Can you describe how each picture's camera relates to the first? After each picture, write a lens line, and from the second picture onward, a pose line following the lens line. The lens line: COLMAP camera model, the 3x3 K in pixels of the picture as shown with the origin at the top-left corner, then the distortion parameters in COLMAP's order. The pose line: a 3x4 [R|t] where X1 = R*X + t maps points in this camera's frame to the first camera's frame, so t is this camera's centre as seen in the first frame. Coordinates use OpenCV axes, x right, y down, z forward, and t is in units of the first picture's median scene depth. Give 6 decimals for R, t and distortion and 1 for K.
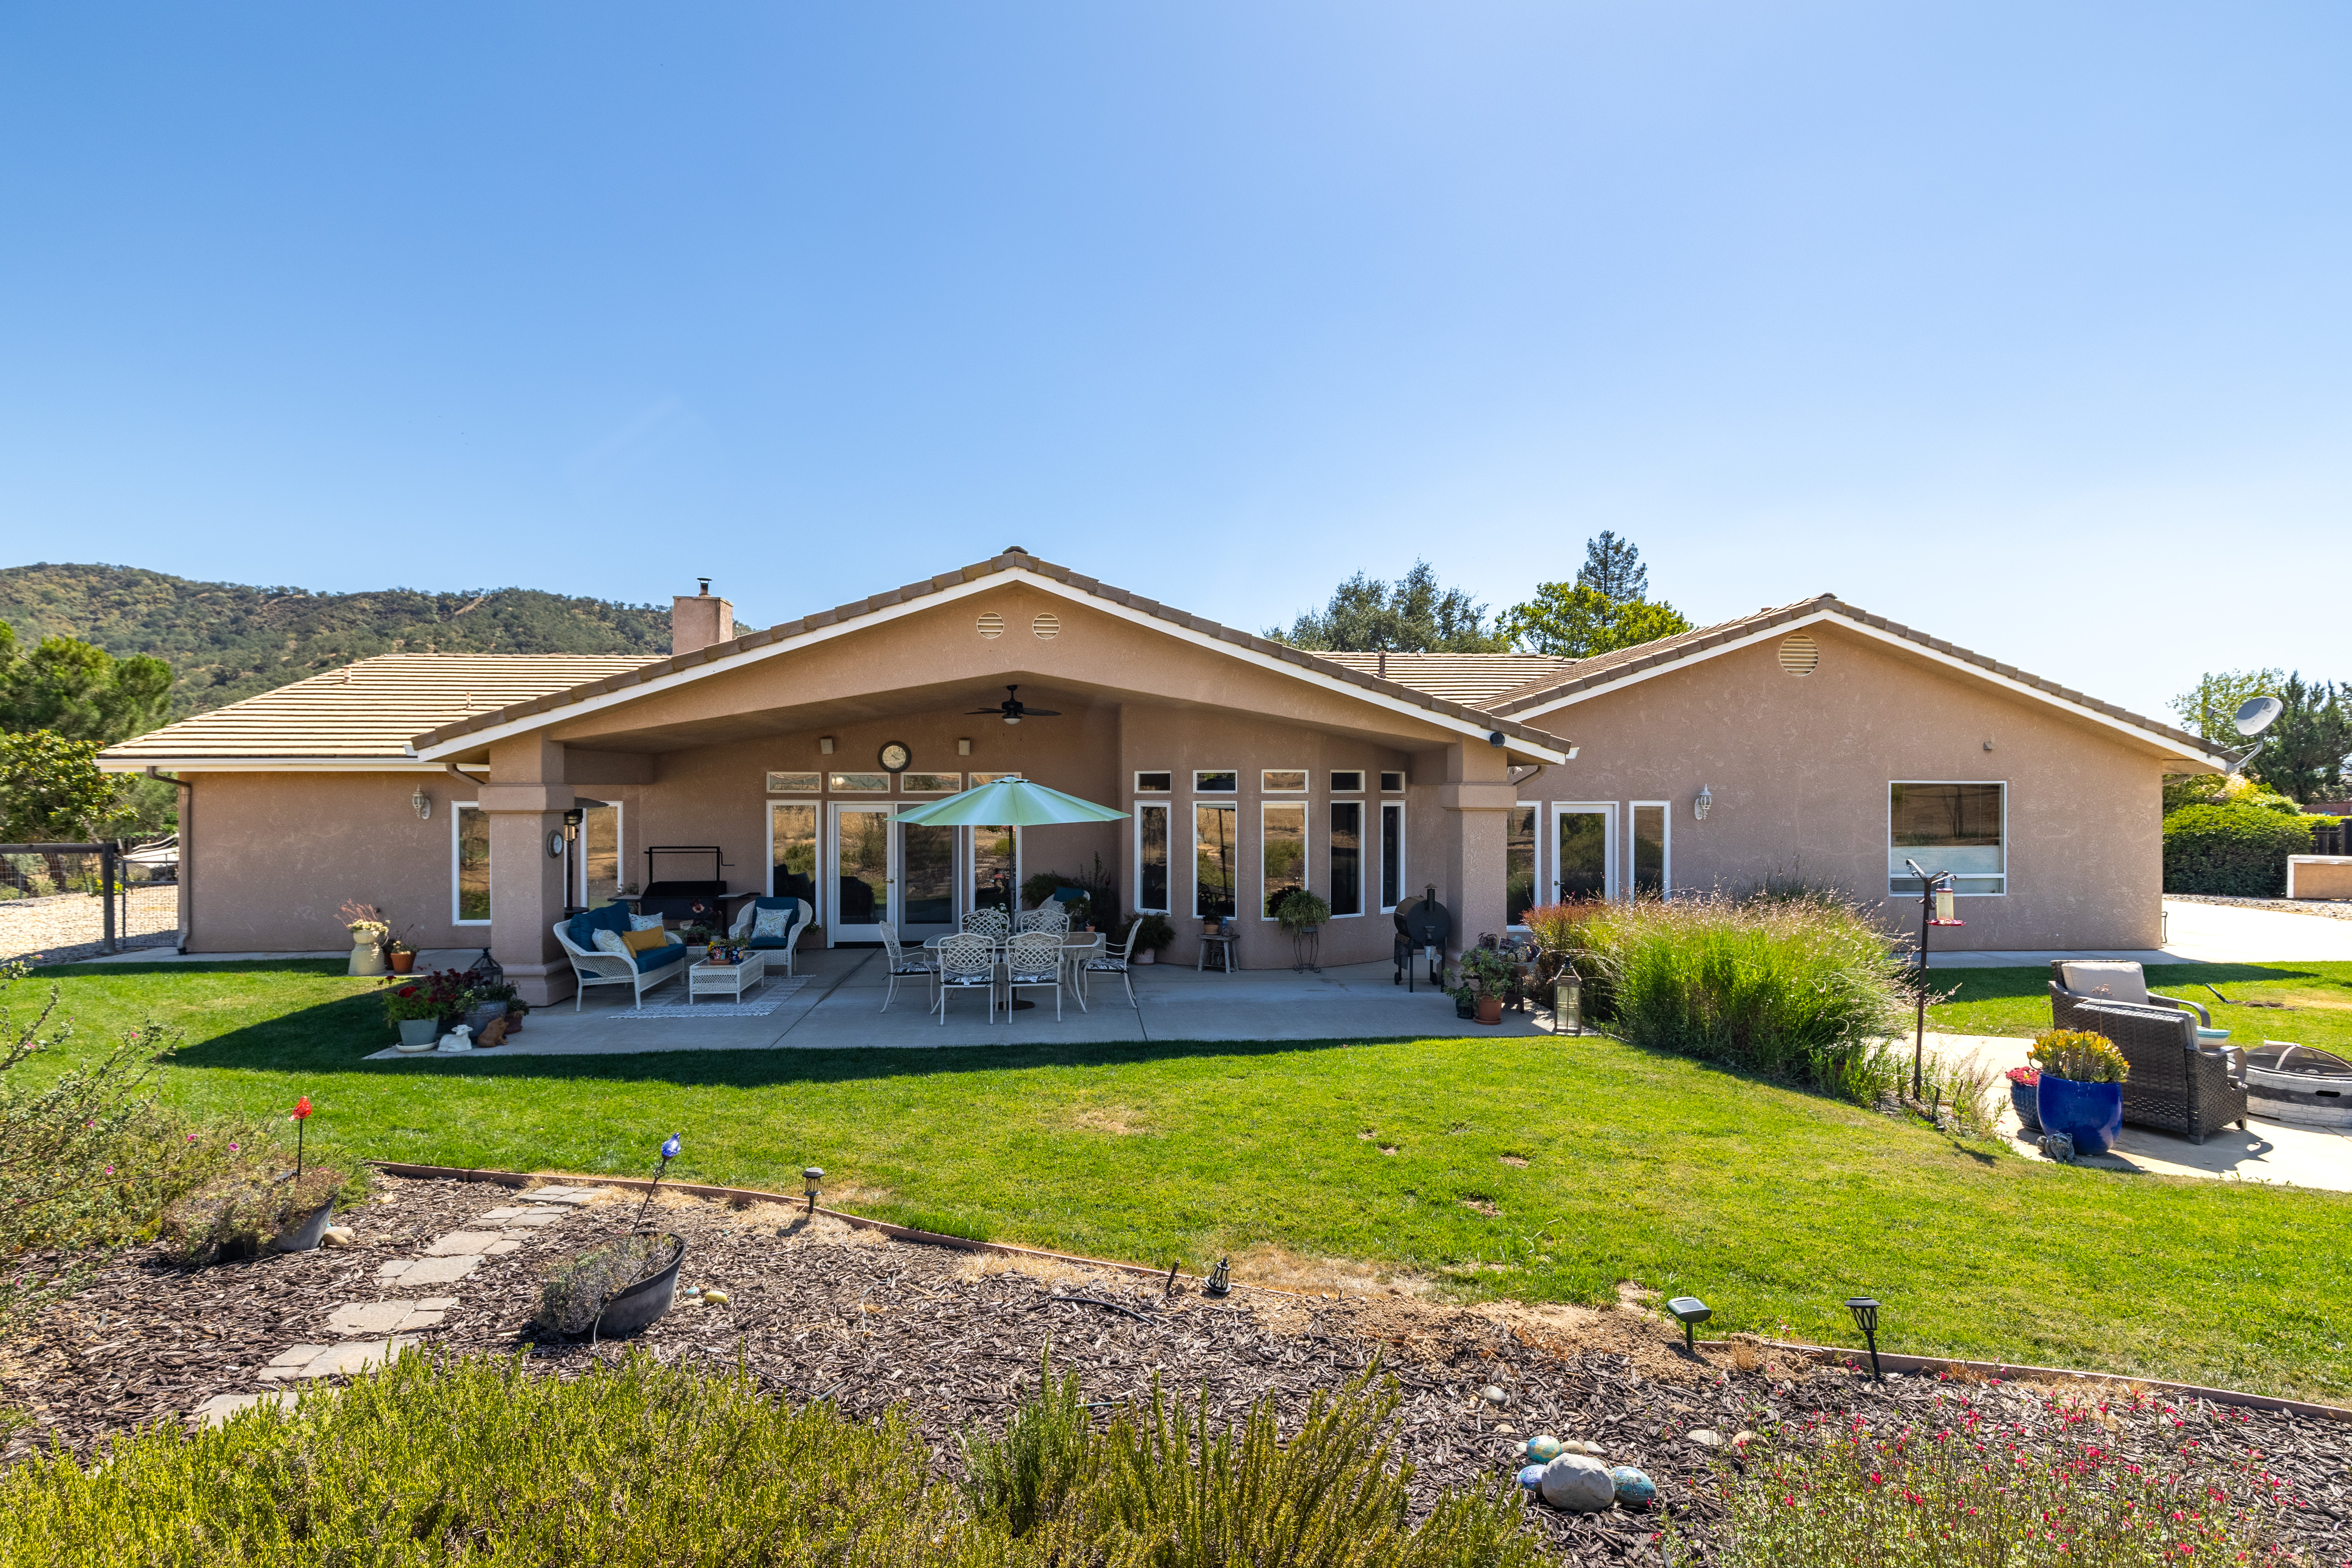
lens RADIAL K [[1114.5, 0, 1180.3], [0, 1114.5, 791.8], [0, 0, 1]] dist [-0.003692, 0.001370]
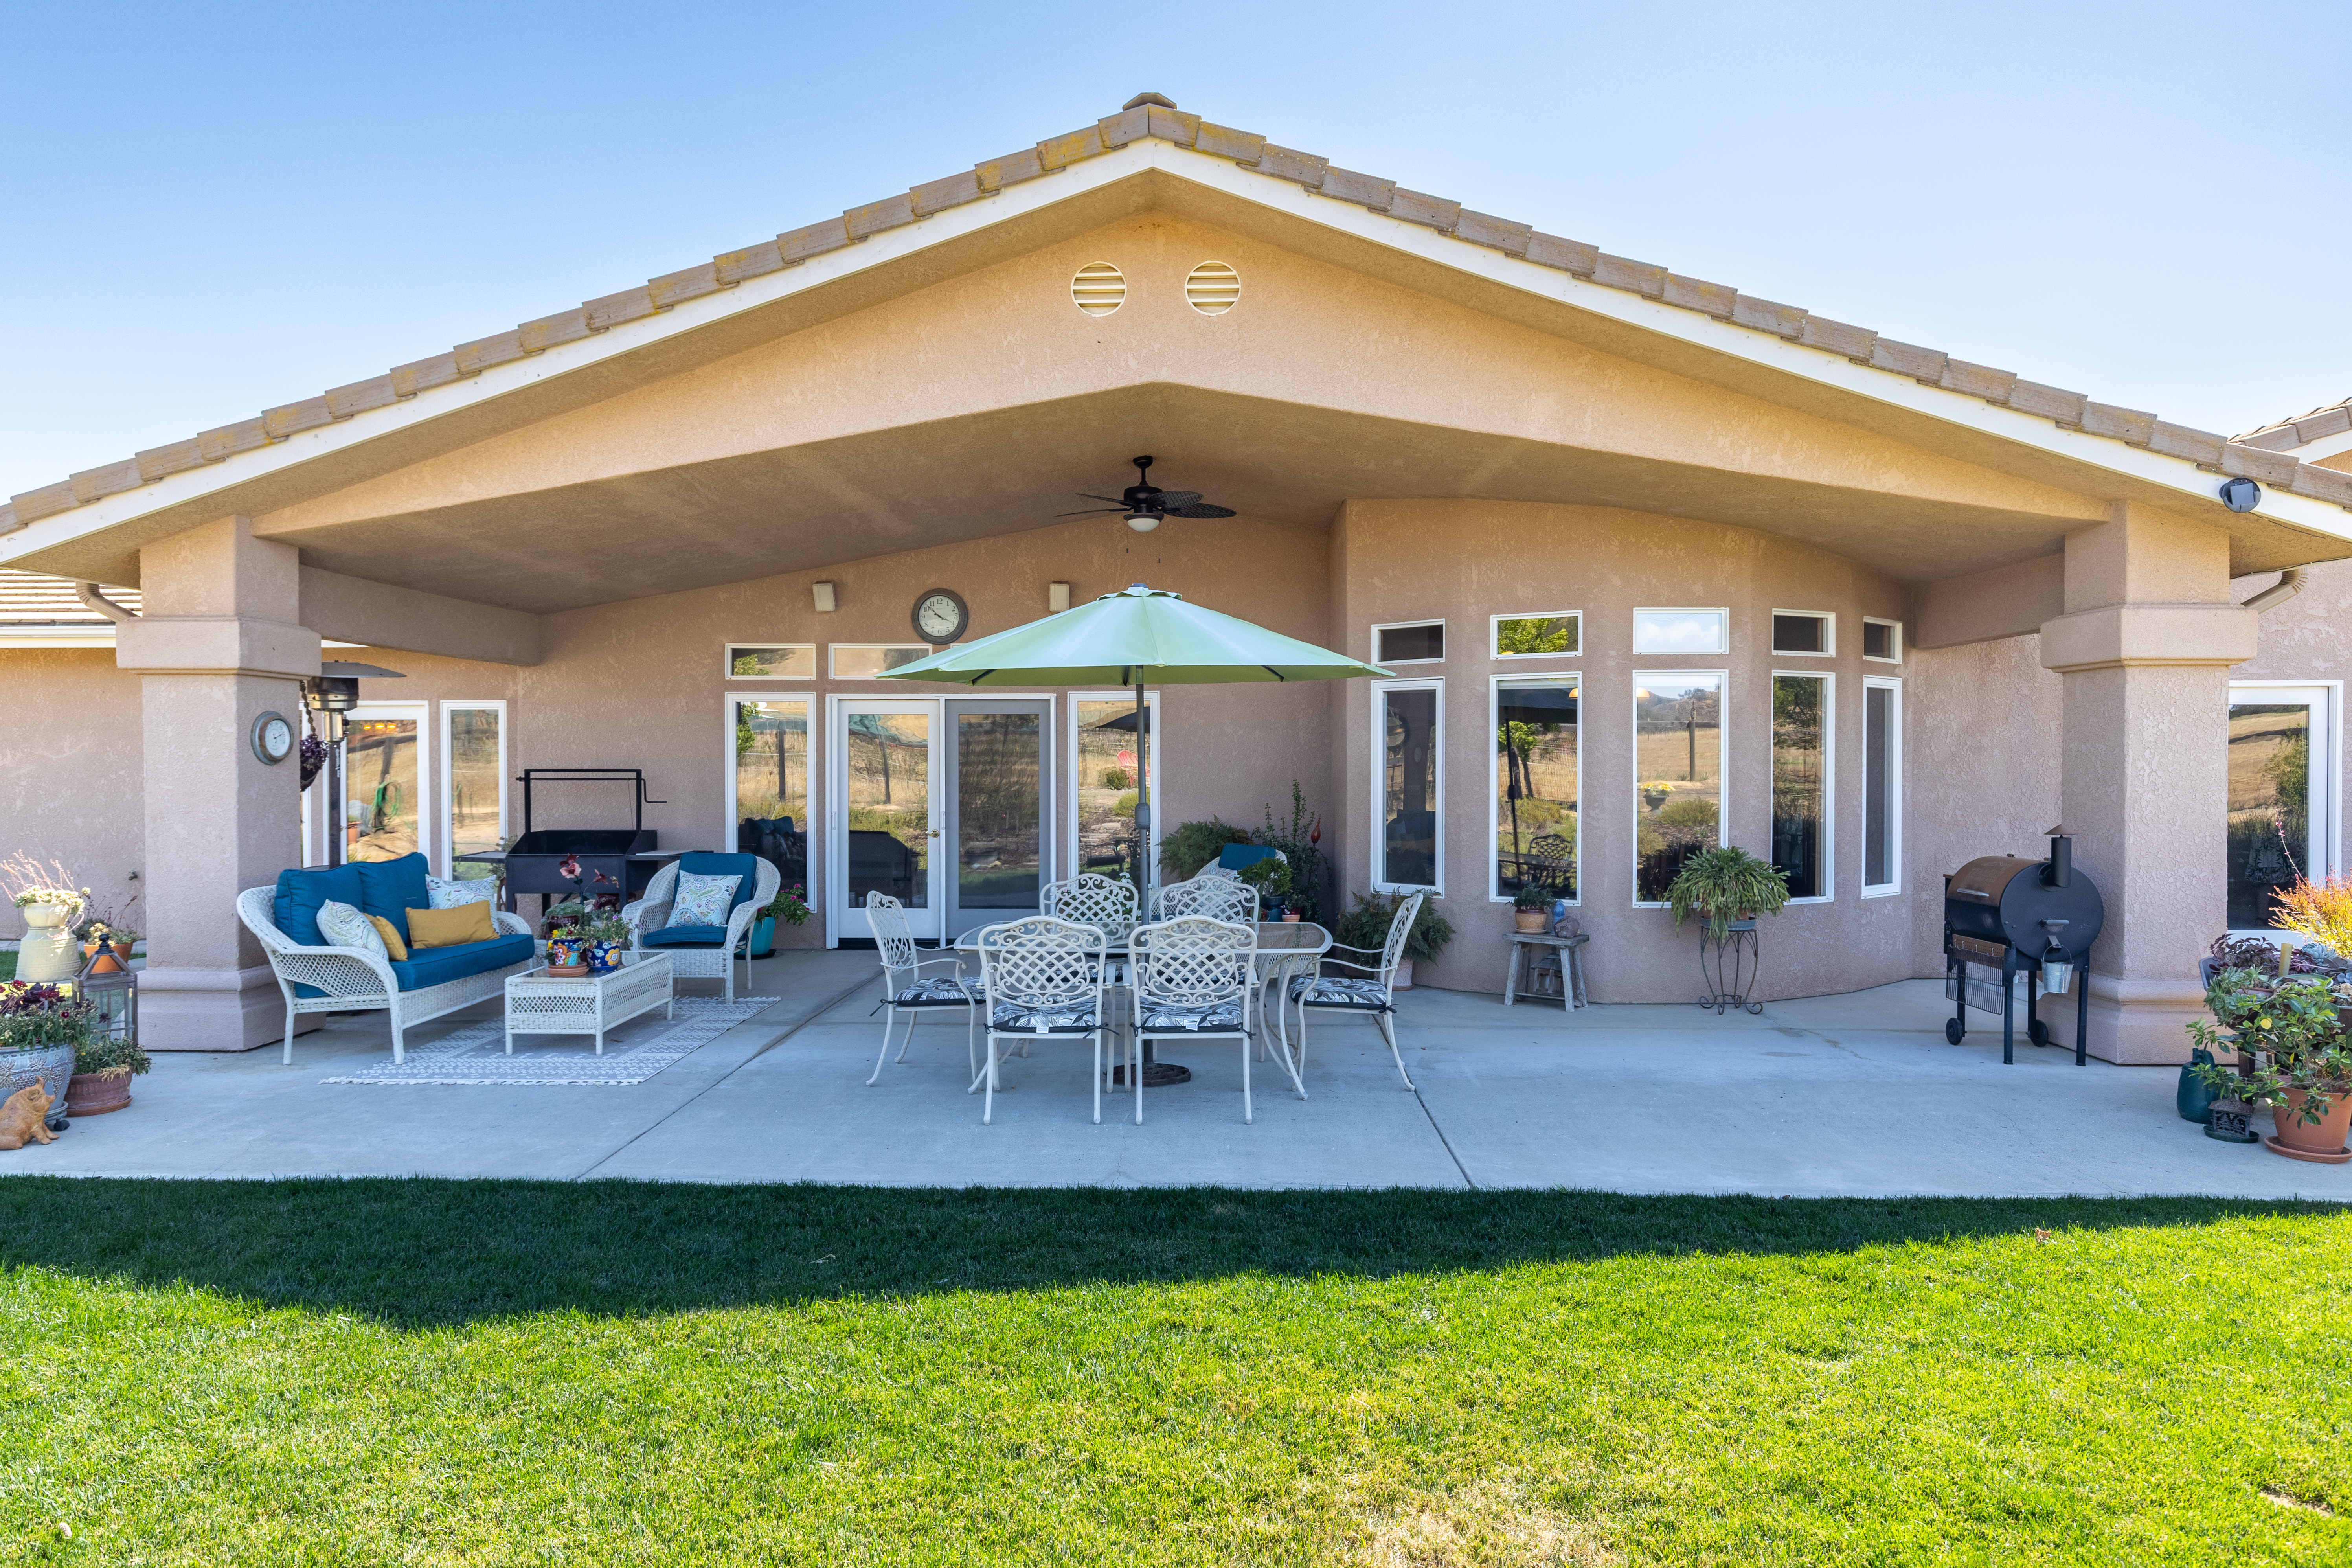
lens RADIAL K [[1408.3, 0, 1175.7], [0, 1408.3, 778.1], [0, 0, 1]] dist [-0.002901, -0.001860]
pose [[0.991896, 0.001007, -0.127052, -0.054414], [0.000561, 0.999924, 0.012306, 0.051790], [0.127055, -0.012278, 0.991820, 0.361968]]
